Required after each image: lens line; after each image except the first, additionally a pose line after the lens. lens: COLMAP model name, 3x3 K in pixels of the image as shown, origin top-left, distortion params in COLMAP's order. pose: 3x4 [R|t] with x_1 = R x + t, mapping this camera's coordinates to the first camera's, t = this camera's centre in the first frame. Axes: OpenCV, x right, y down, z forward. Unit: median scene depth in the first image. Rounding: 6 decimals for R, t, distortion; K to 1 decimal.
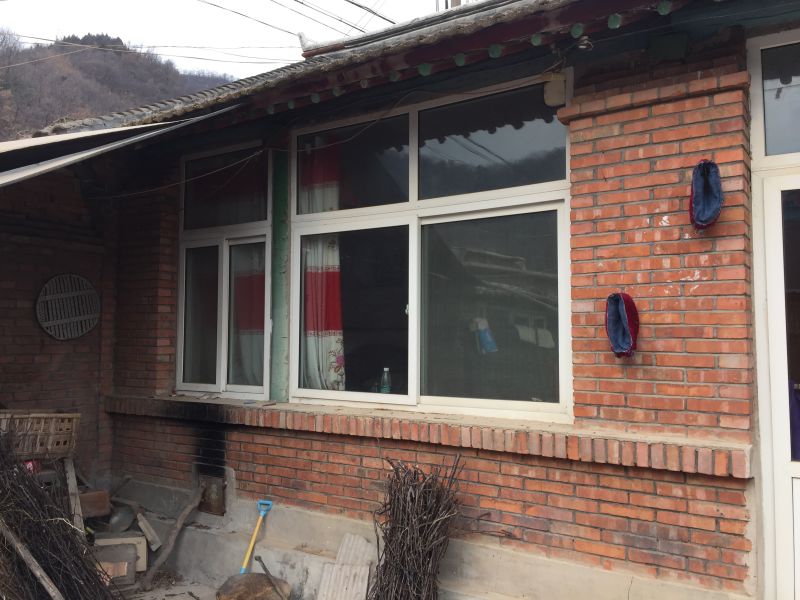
lens RADIAL K [[689.0, 0, 395.9], [0, 689.0, 299.0], [0, 0, 1]] dist [0.079085, -0.096843]
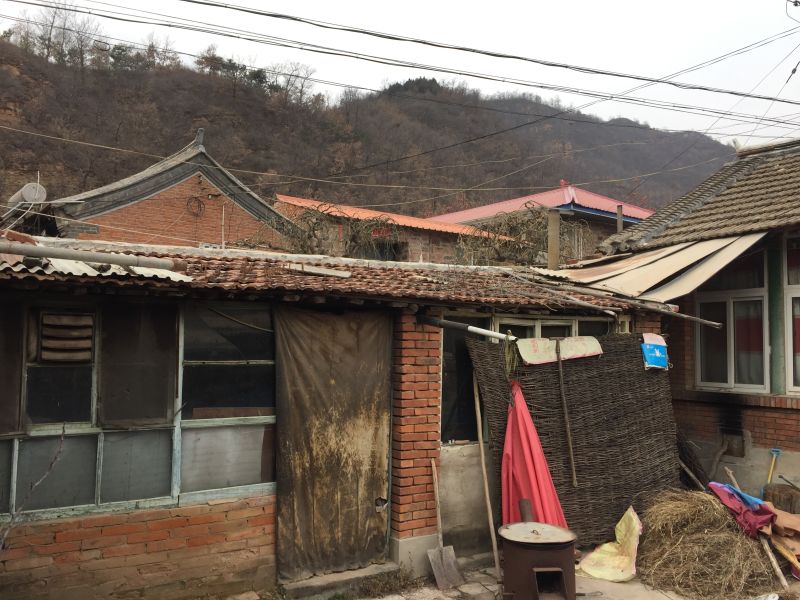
lens RADIAL K [[689.0, 0, 394.6], [0, 689.0, 305.5], [0, 0, 1]] dist [0.079085, -0.096843]
pose [[0.911072, -0.015999, -0.411938, -0.427650], [0.011614, 0.999846, -0.013146, -0.079917], [0.412085, 0.007193, 0.911117, -1.316826]]
